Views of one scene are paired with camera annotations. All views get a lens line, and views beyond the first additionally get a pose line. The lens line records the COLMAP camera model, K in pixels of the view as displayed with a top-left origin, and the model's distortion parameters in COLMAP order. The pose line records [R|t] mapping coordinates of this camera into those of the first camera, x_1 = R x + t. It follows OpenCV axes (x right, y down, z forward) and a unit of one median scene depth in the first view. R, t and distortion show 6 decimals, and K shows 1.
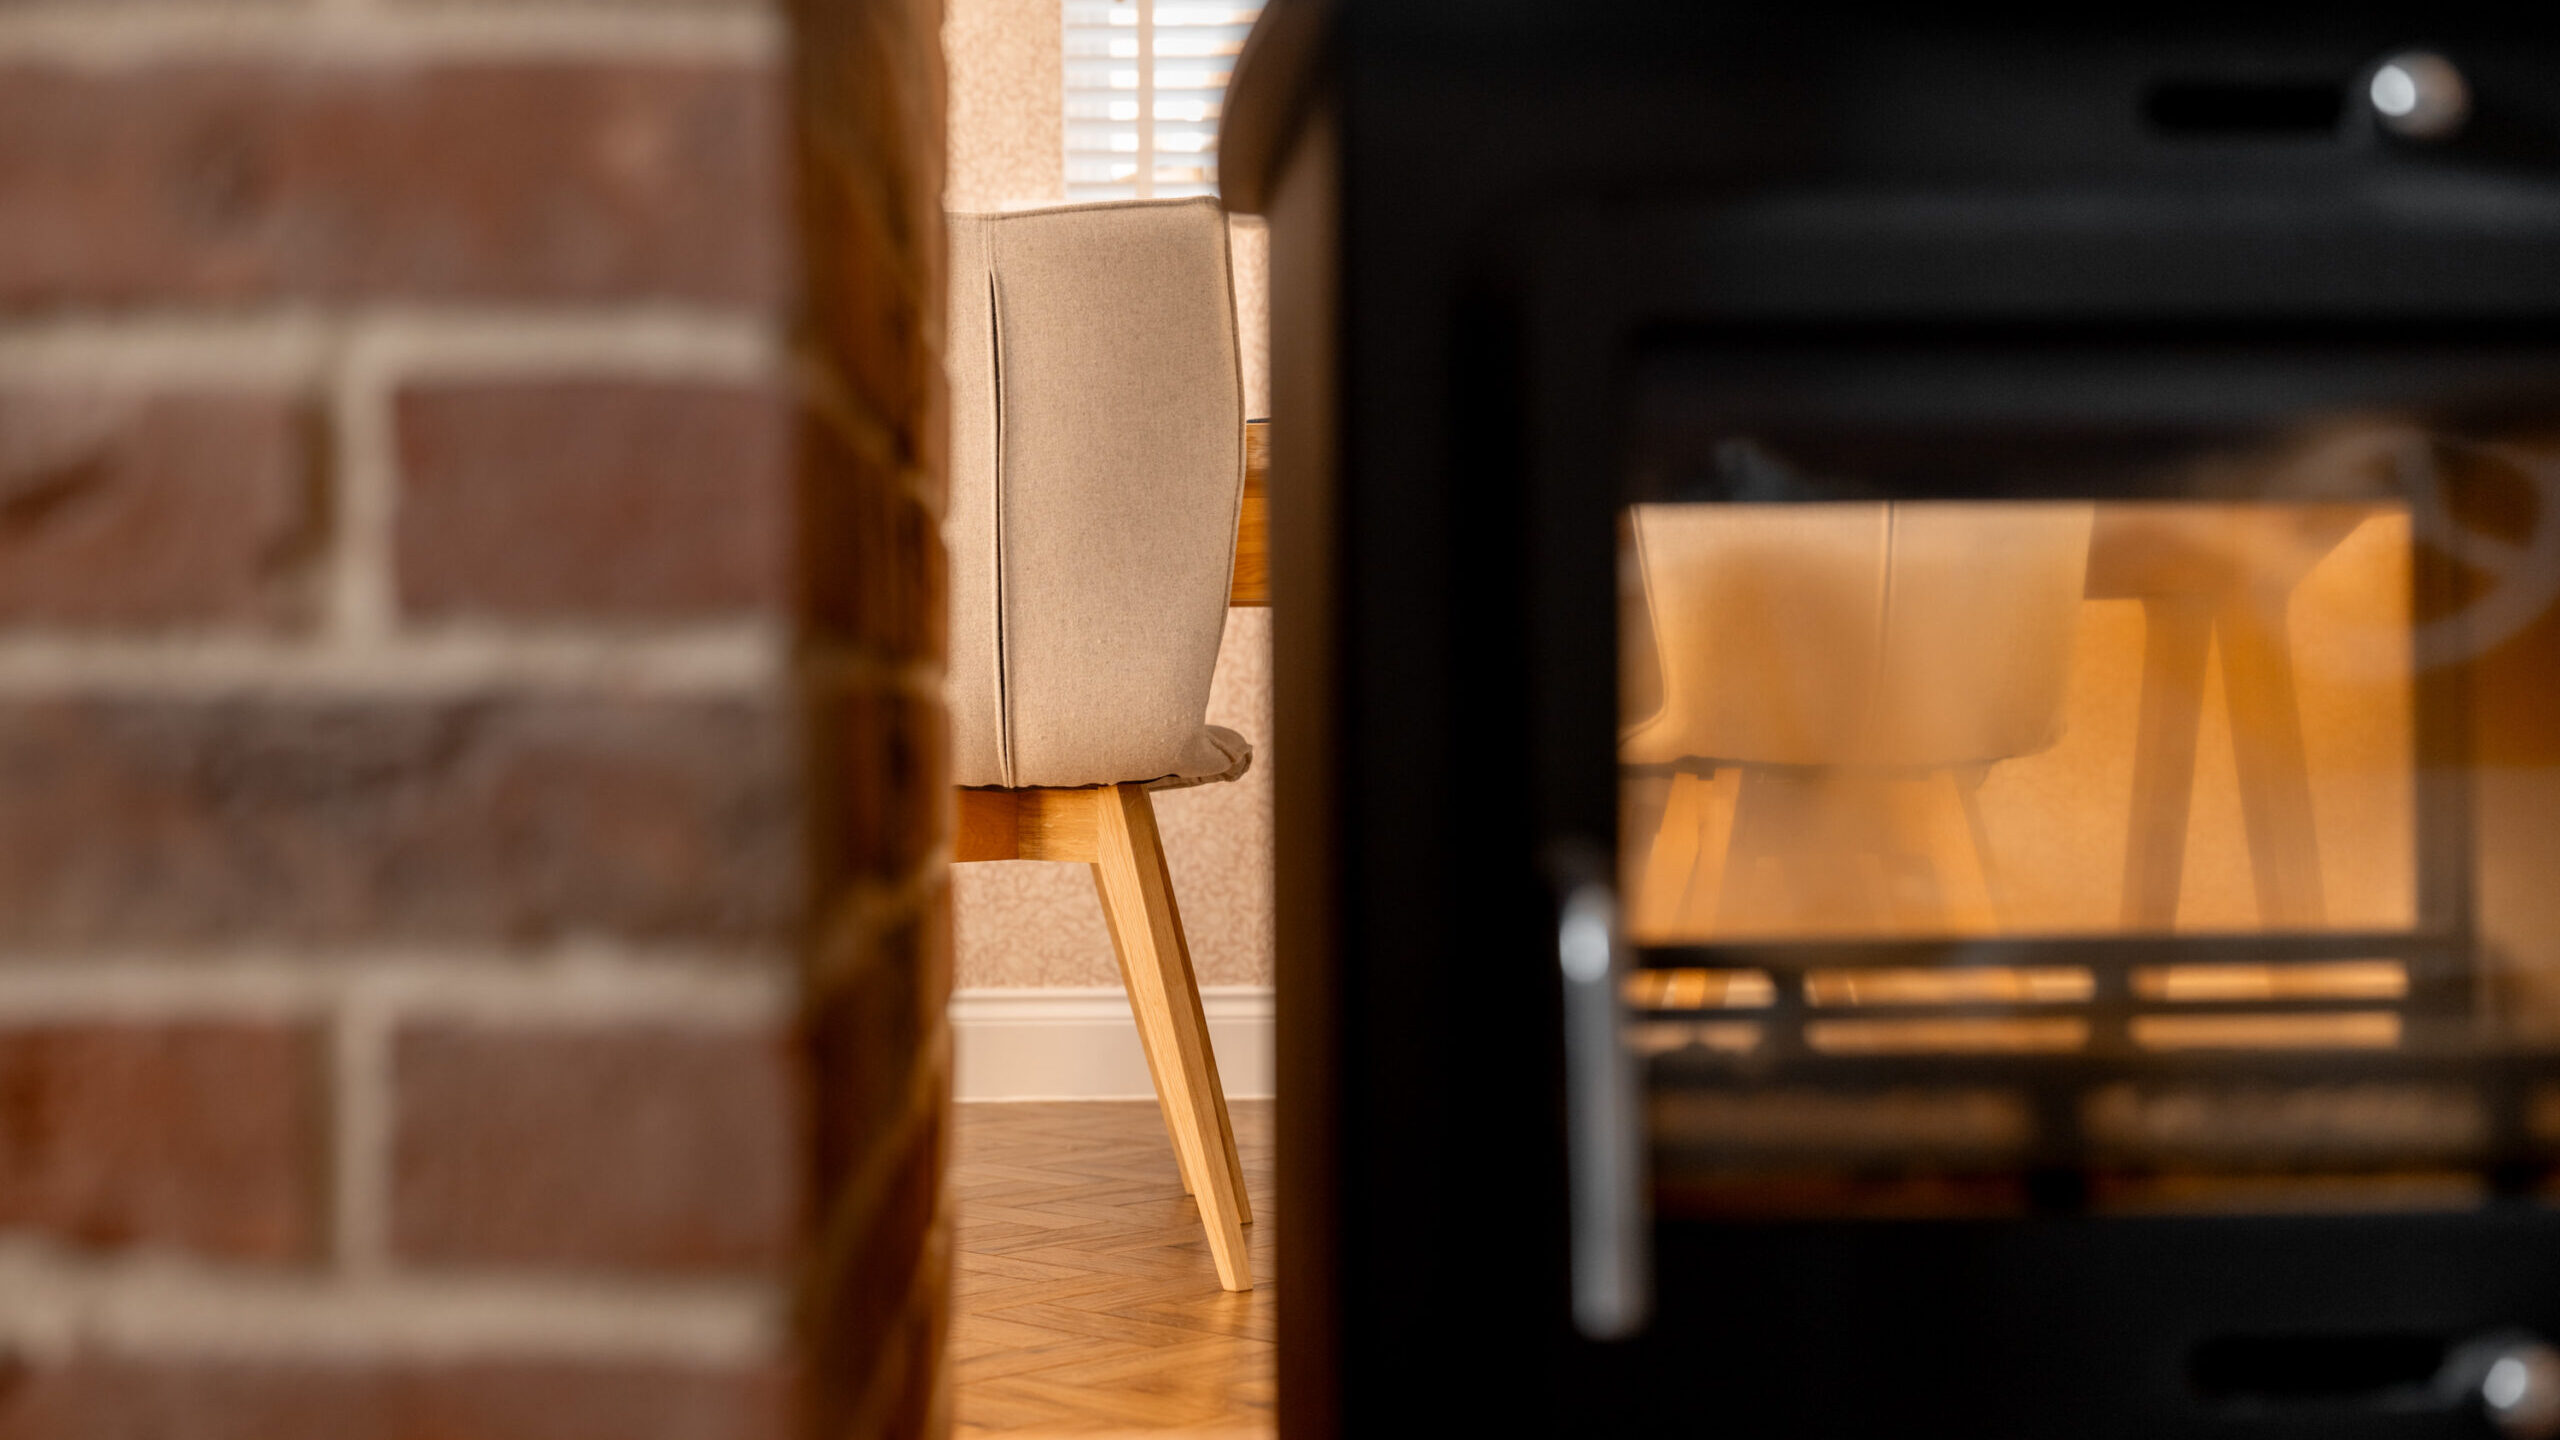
lens RADIAL K [[3334.2, 0, 1280.0], [0, 3334.2, 720.0], [0, 0, 1]] dist [-0.005557, -0.004924]
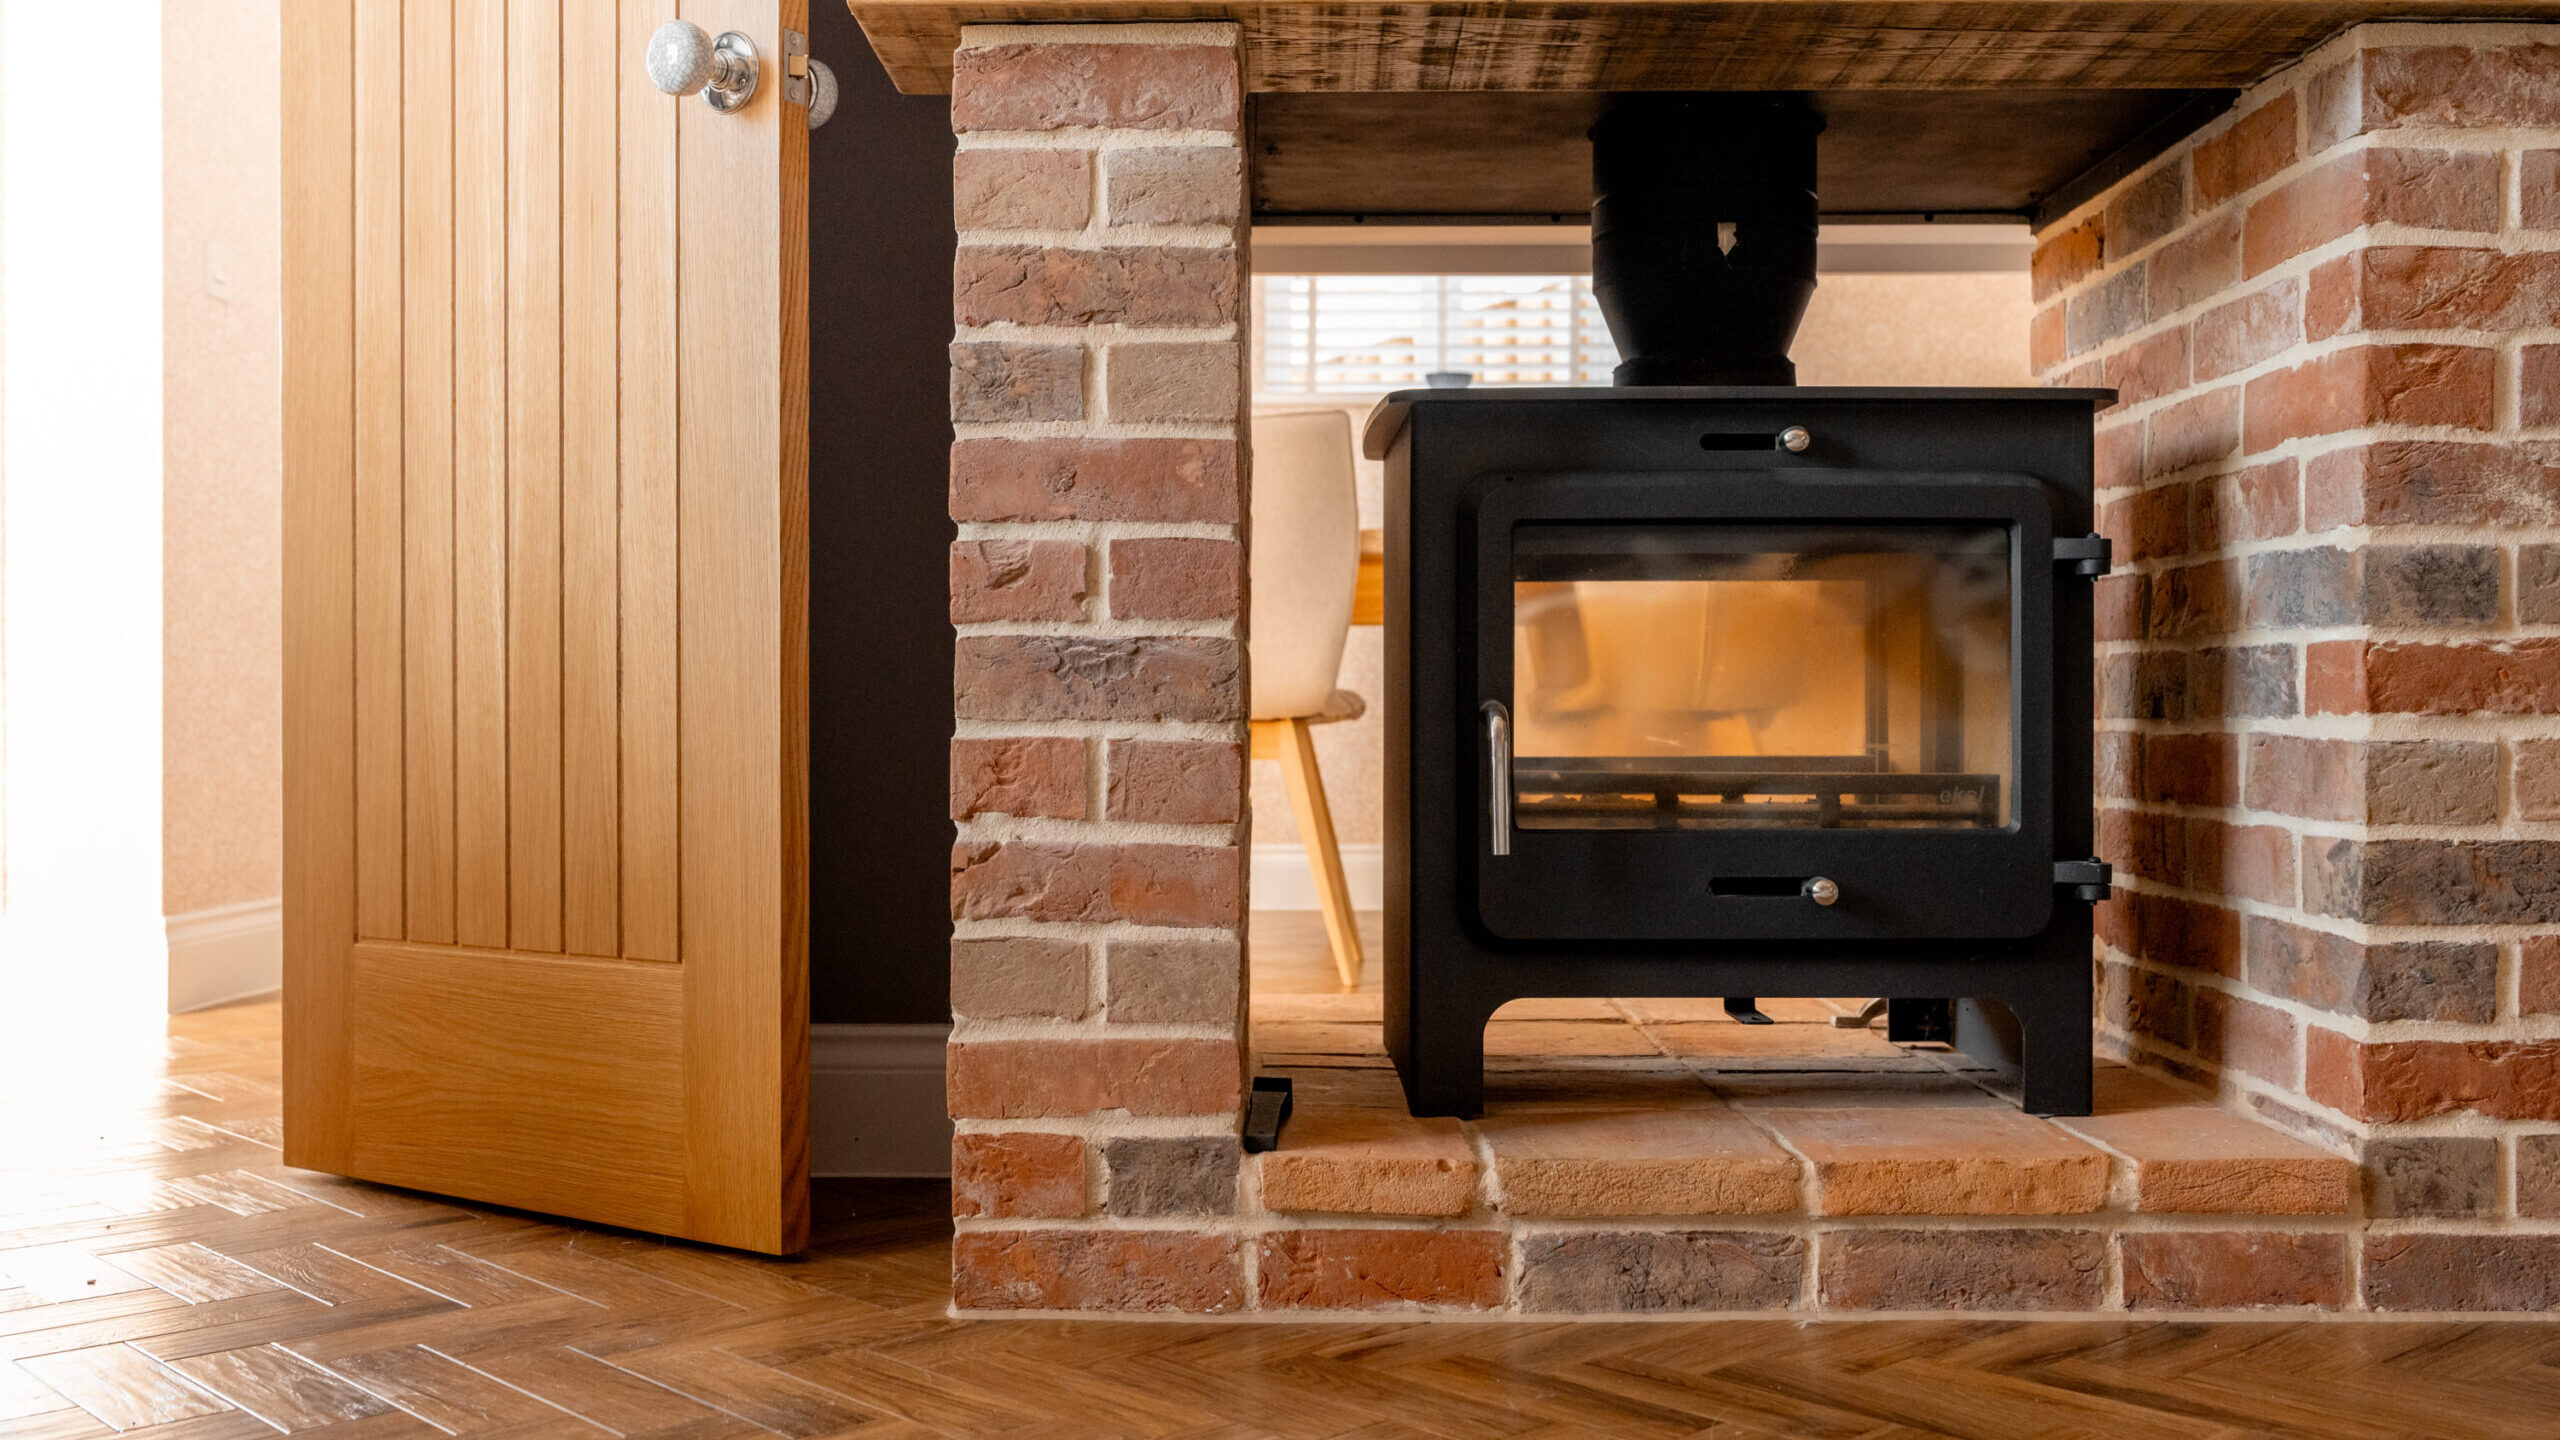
lens RADIAL K [[2424.6, 0, 1280.0], [0, 2424.6, 720.0], [0, 0, 1]] dist [0.007414, 0.011701]
pose [[0.999038, 0.008956, -0.042935, -0.006346], [-0.008514, 0.999909, 0.010462, 0.042296], [0.043025, -0.010086, 0.999023, -1.296746]]
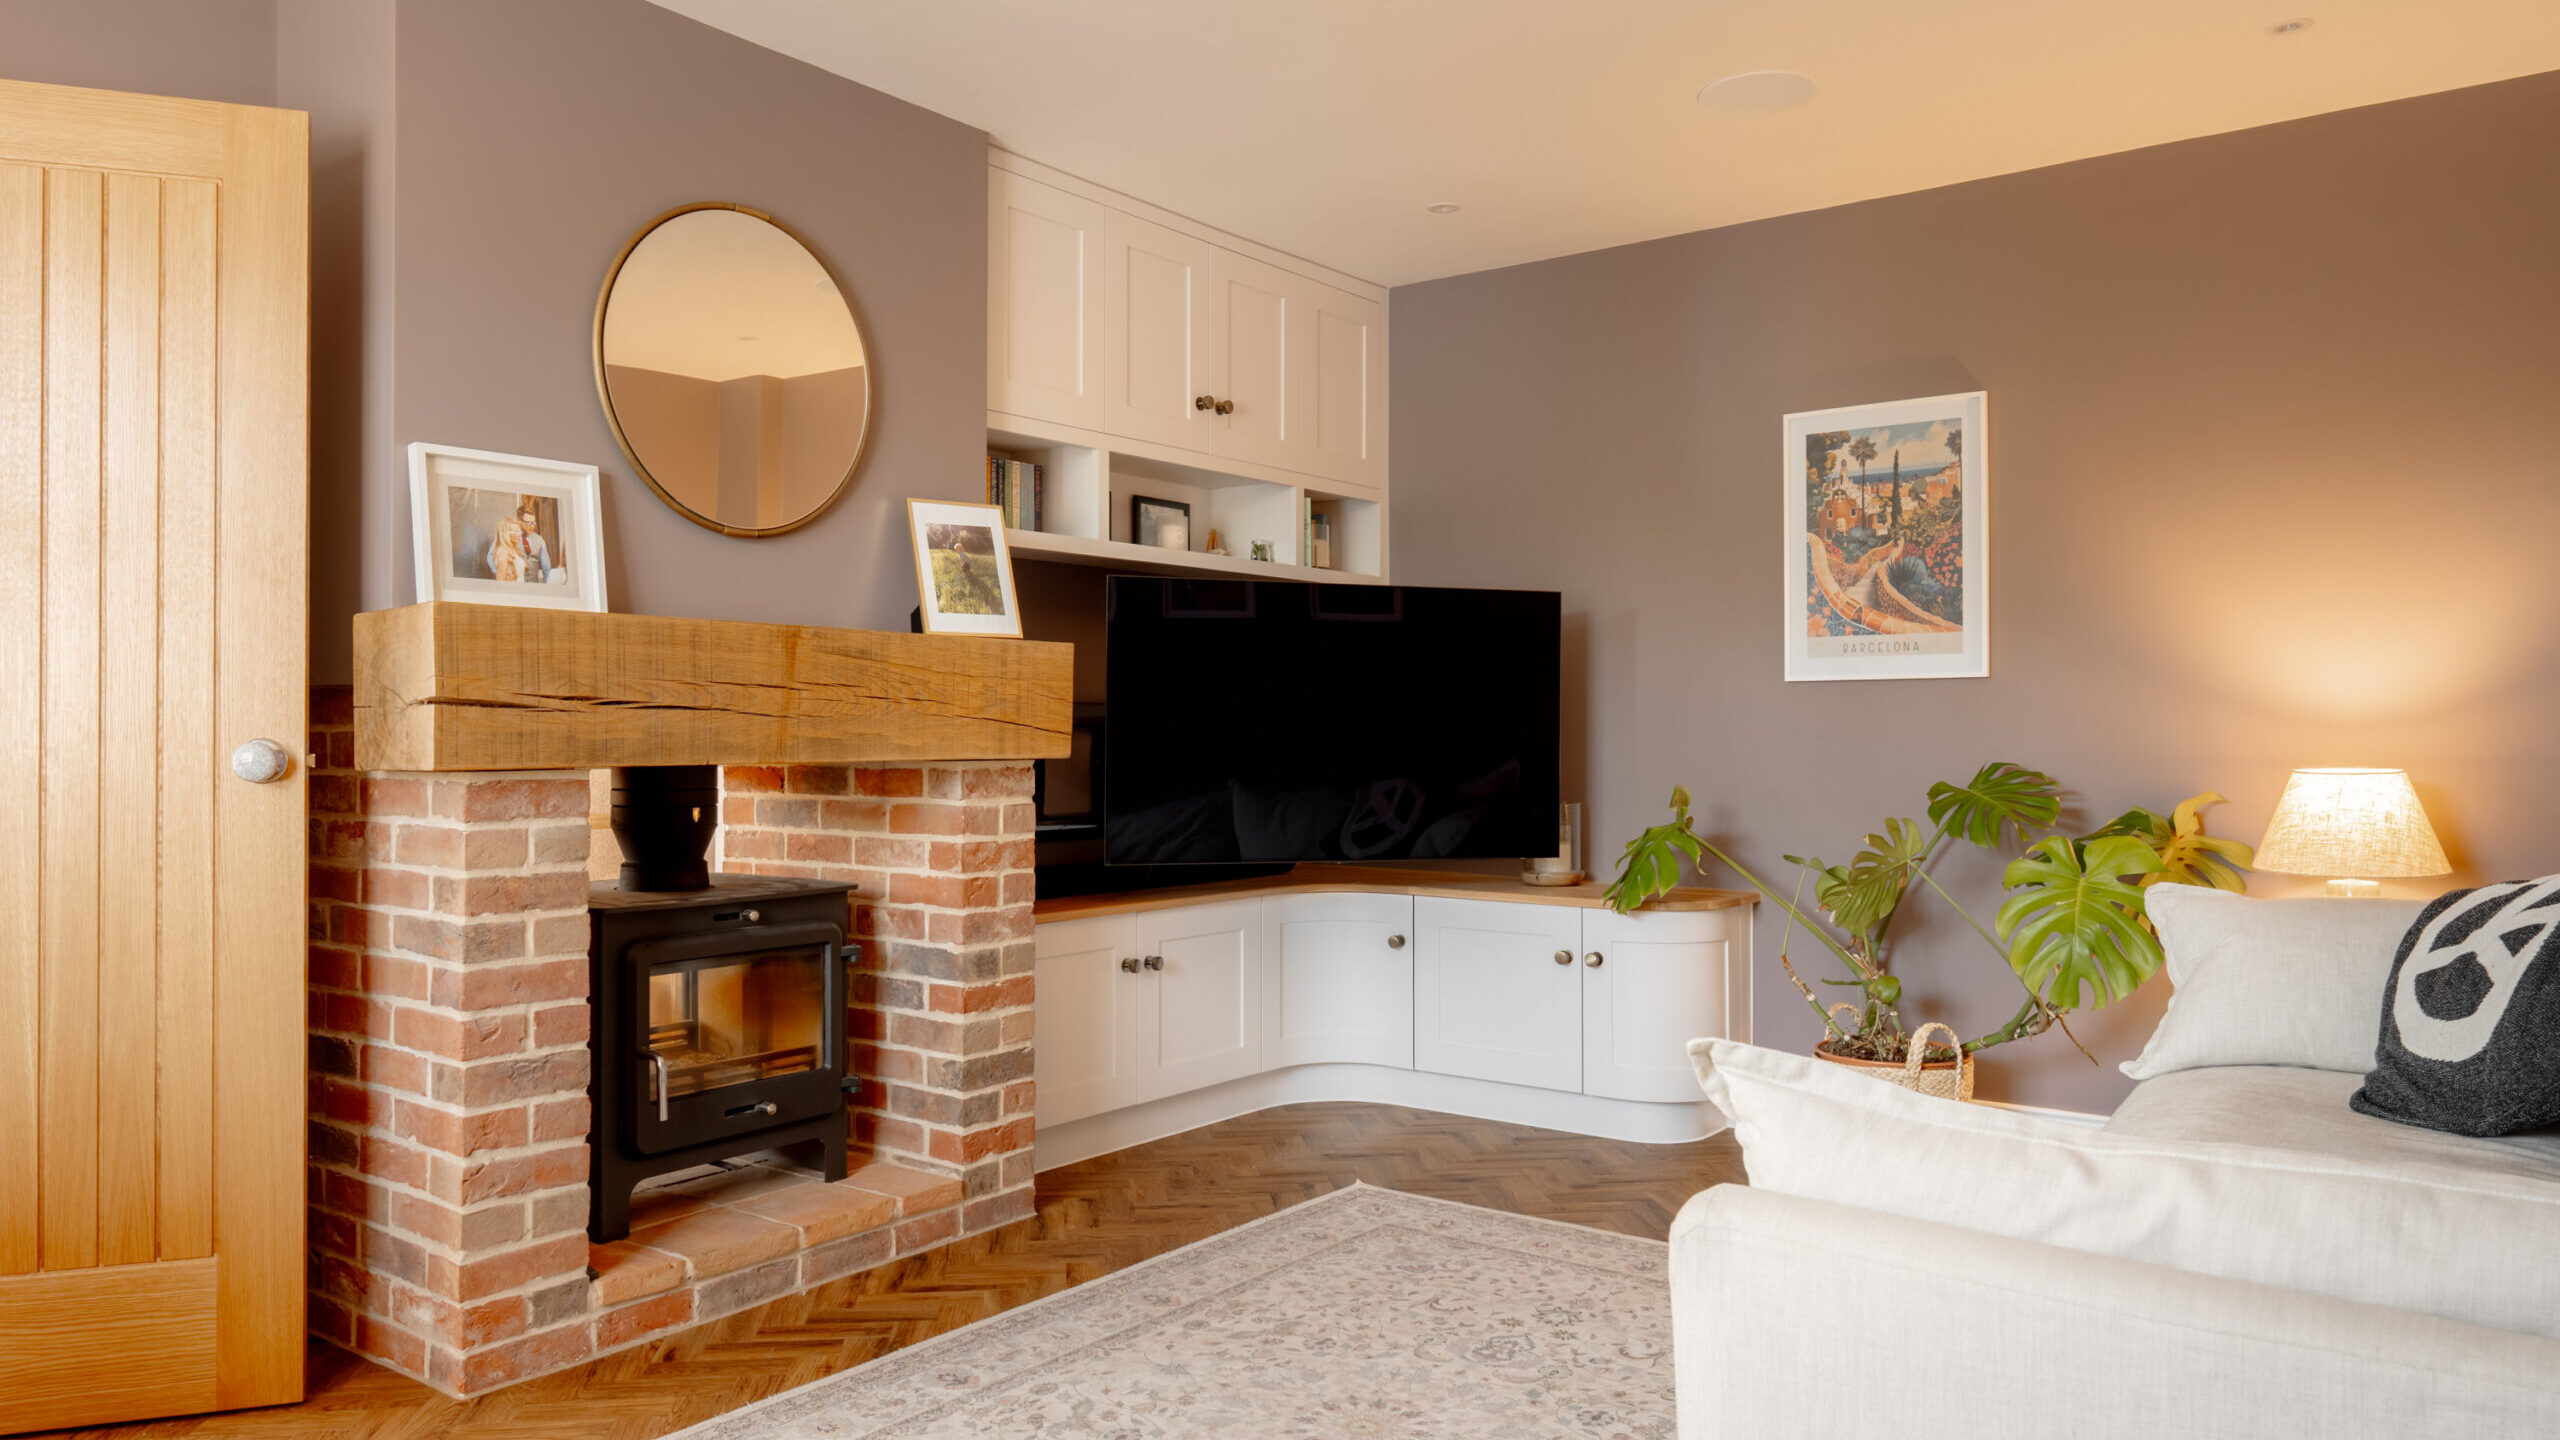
lens RADIAL K [[1718.1, 0, 1244.5], [0, 1718.1, 715.8], [0, 0, 1]] dist [-0.000853, -0.000750]
pose [[0.633023, 0.014726, 0.773993, -2.048900], [-0.012522, 0.999883, -0.008782, -0.685143], [-0.774031, -0.004133, 0.633134, -2.311733]]
